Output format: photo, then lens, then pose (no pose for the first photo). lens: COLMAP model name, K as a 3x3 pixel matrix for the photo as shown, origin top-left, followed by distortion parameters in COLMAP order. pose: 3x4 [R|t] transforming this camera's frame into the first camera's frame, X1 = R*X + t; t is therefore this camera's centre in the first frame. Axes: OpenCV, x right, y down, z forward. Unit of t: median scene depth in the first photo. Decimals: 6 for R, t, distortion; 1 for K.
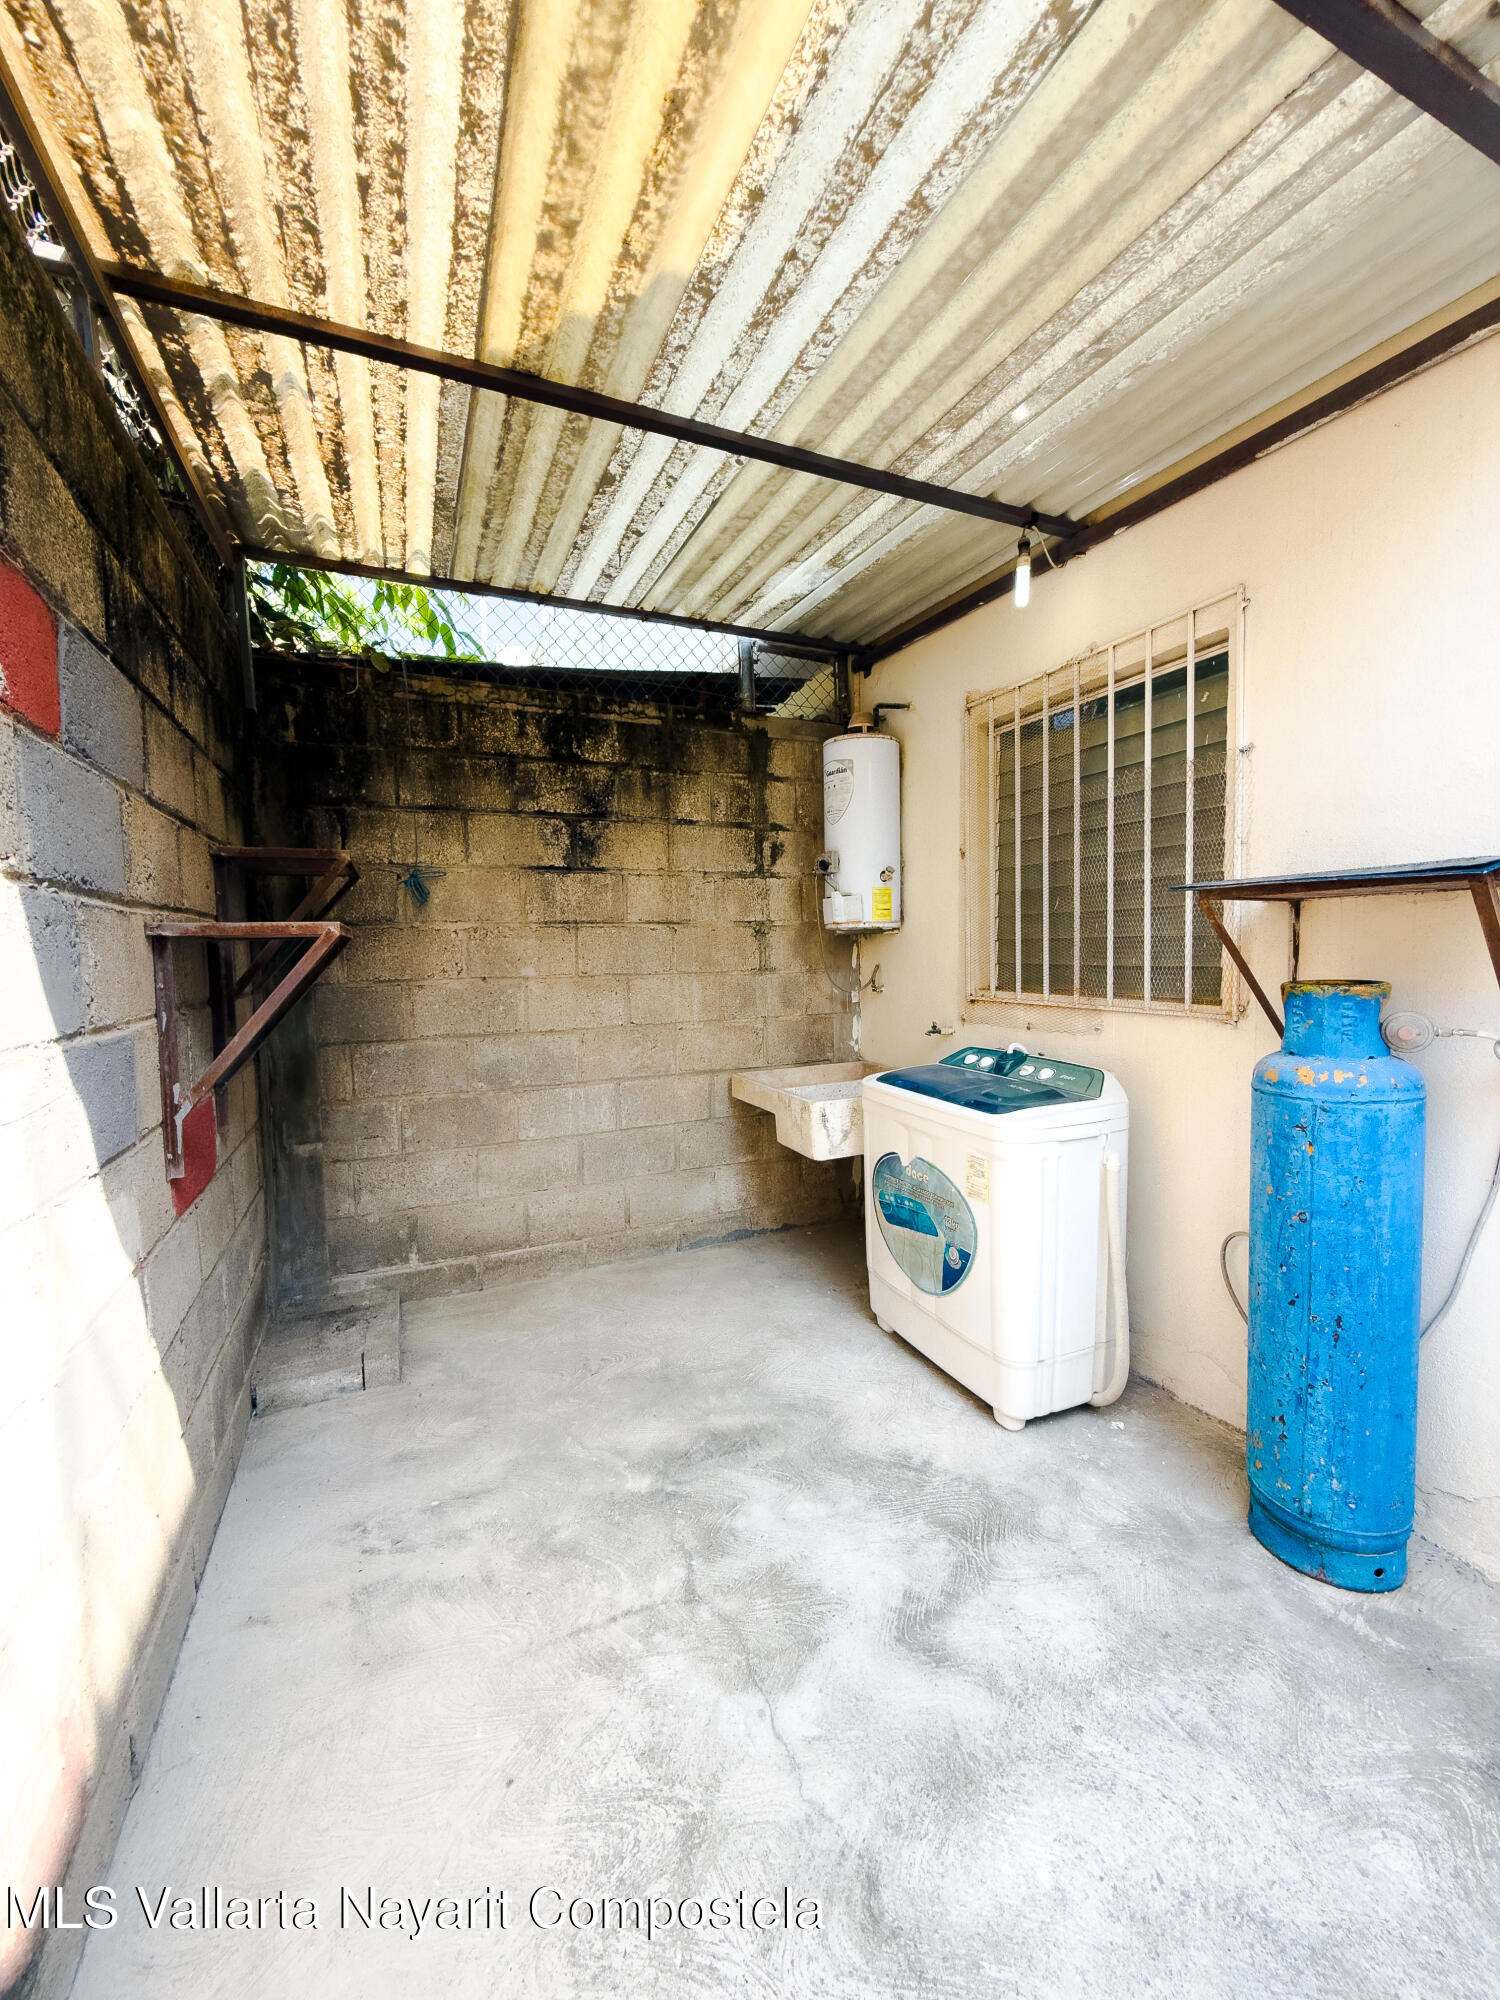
lens RADIAL K [[797.1, 0, 754.4], [0, 797.1, 992.5], [0, 0, 1]] dist [0.000453, -0.000344]
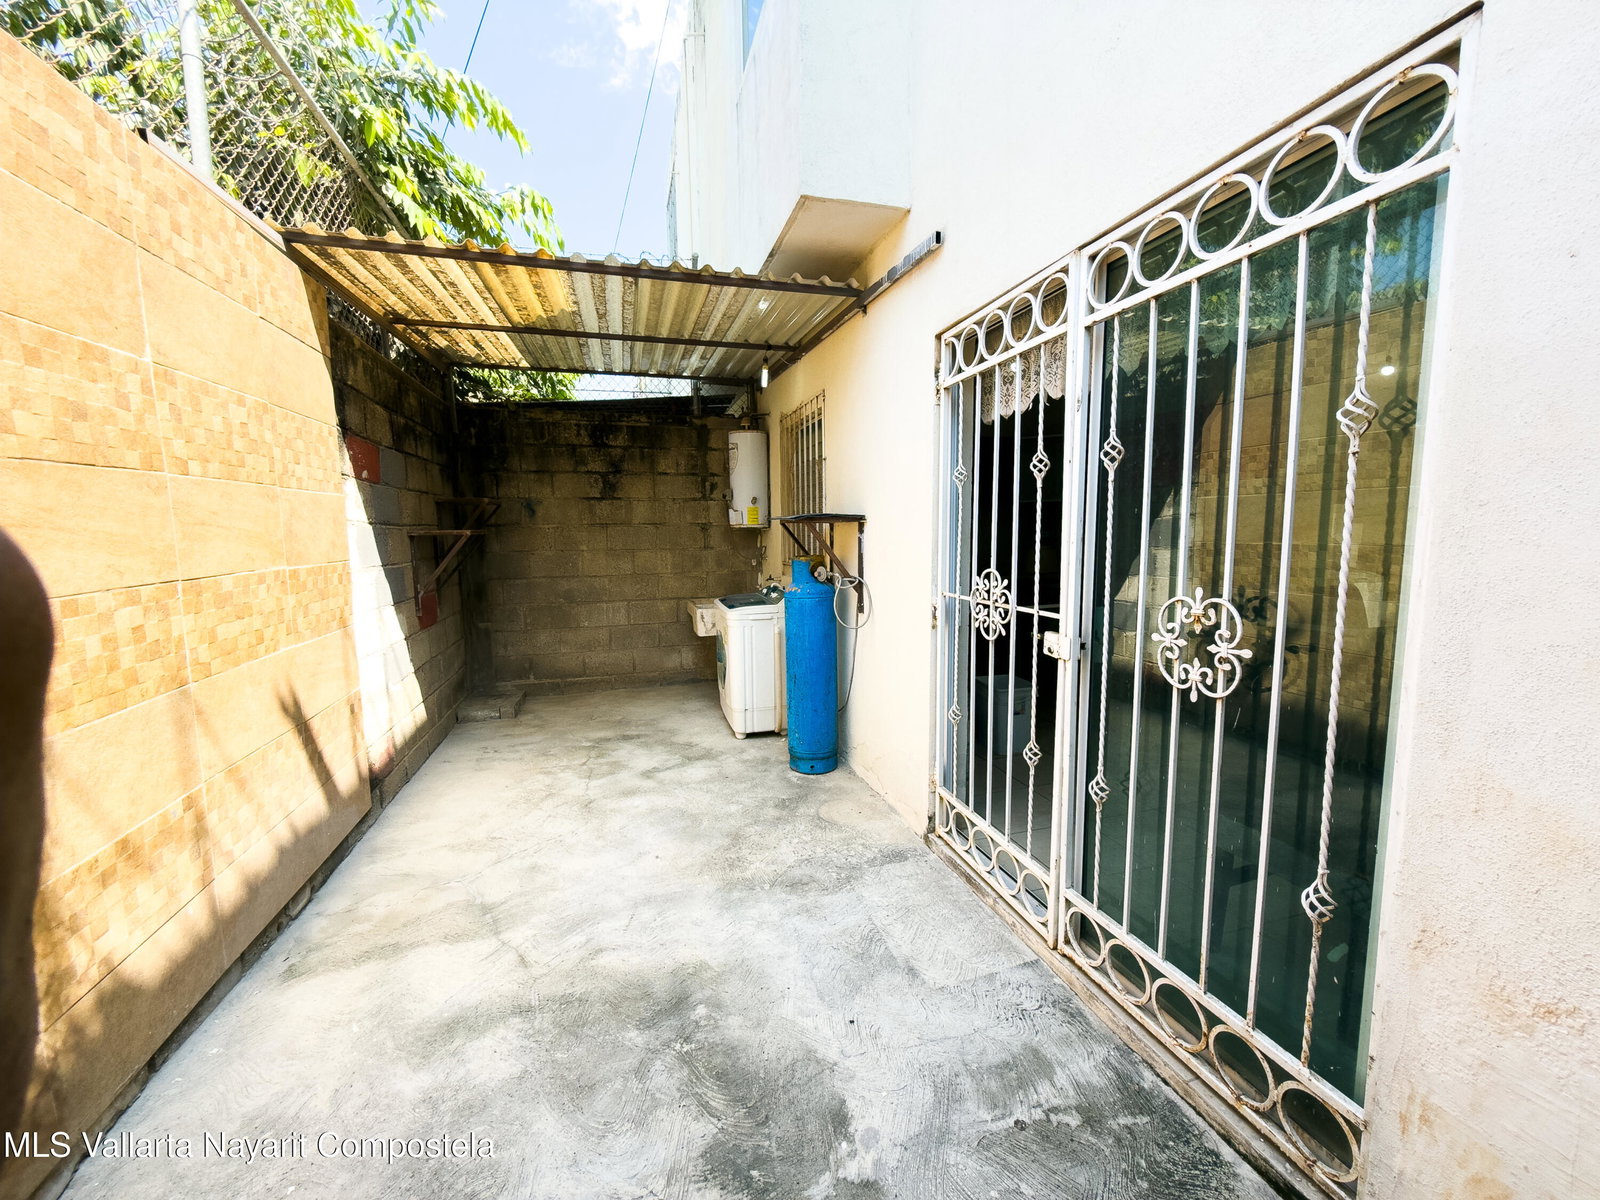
lens RADIAL K [[637.7, 0, 804.6], [0, 637.7, 600.9], [0, 0, 1]] dist [0.000453, -0.000344]
pose [[0.990275, 0.022426, -0.137306, 0.585298], [-0.014358, 0.998127, 0.059469, 0.006920], [0.138382, -0.056919, 0.988742, -0.659227]]
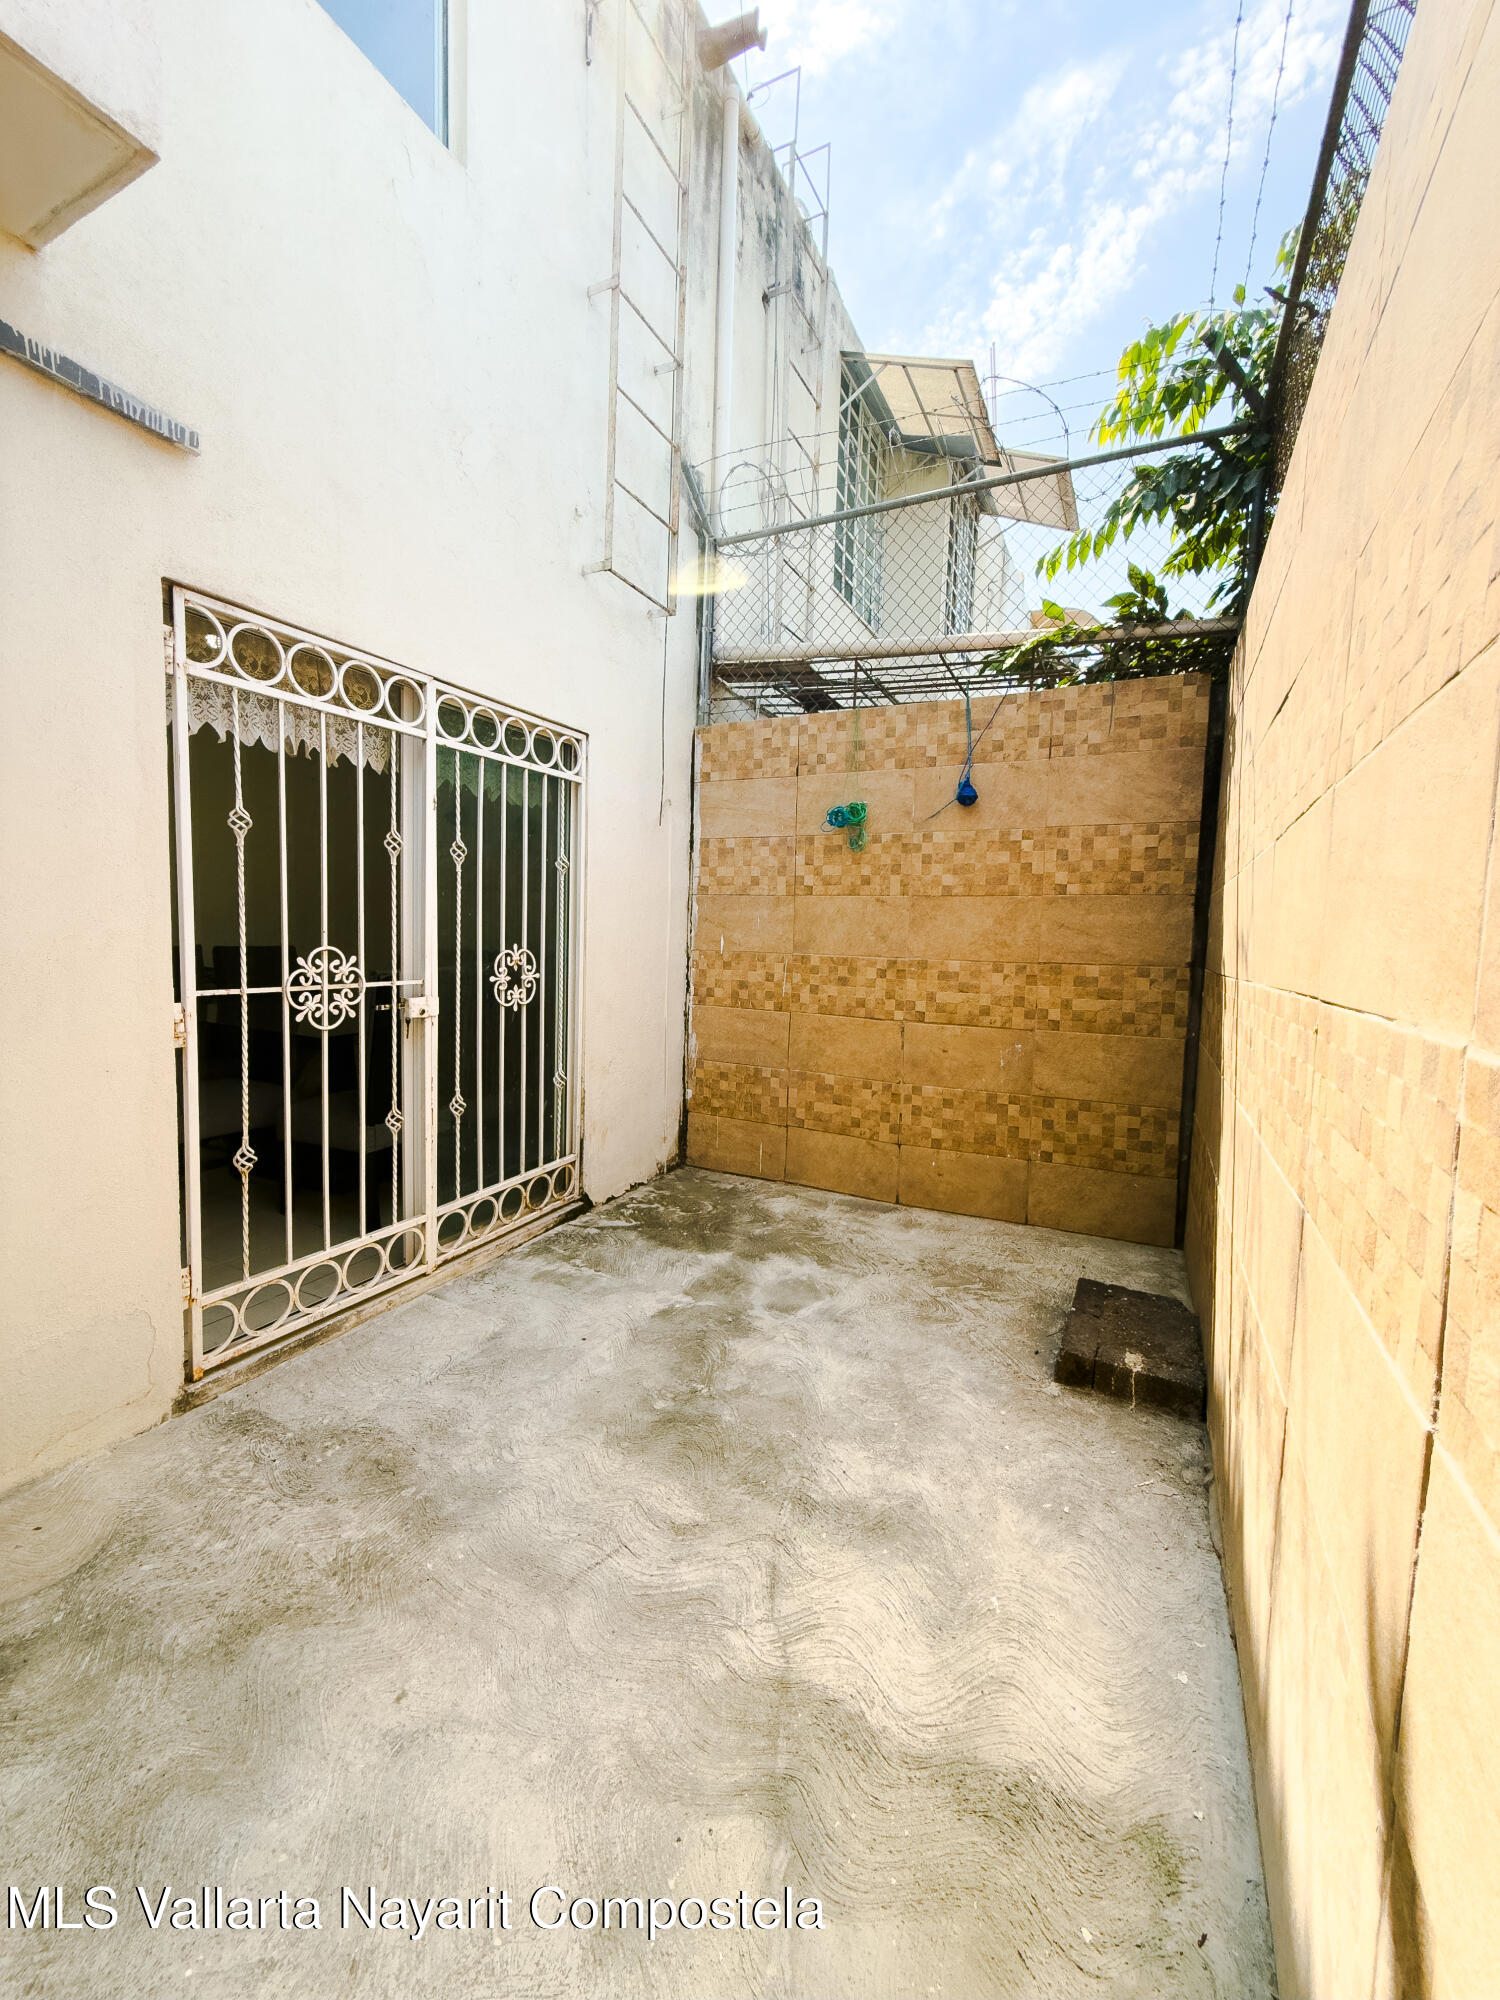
lens RADIAL K [[797.1, 0, 753.0], [0, 797.1, 993.1], [0, 0, 1]] dist [0.000453, -0.000344]
pose [[-0.636721, -0.064170, 0.768420, -0.239960], [0.025348, 0.994251, 0.104032, -0.016978], [-0.770678, 0.085717, -0.631434, 0.344035]]
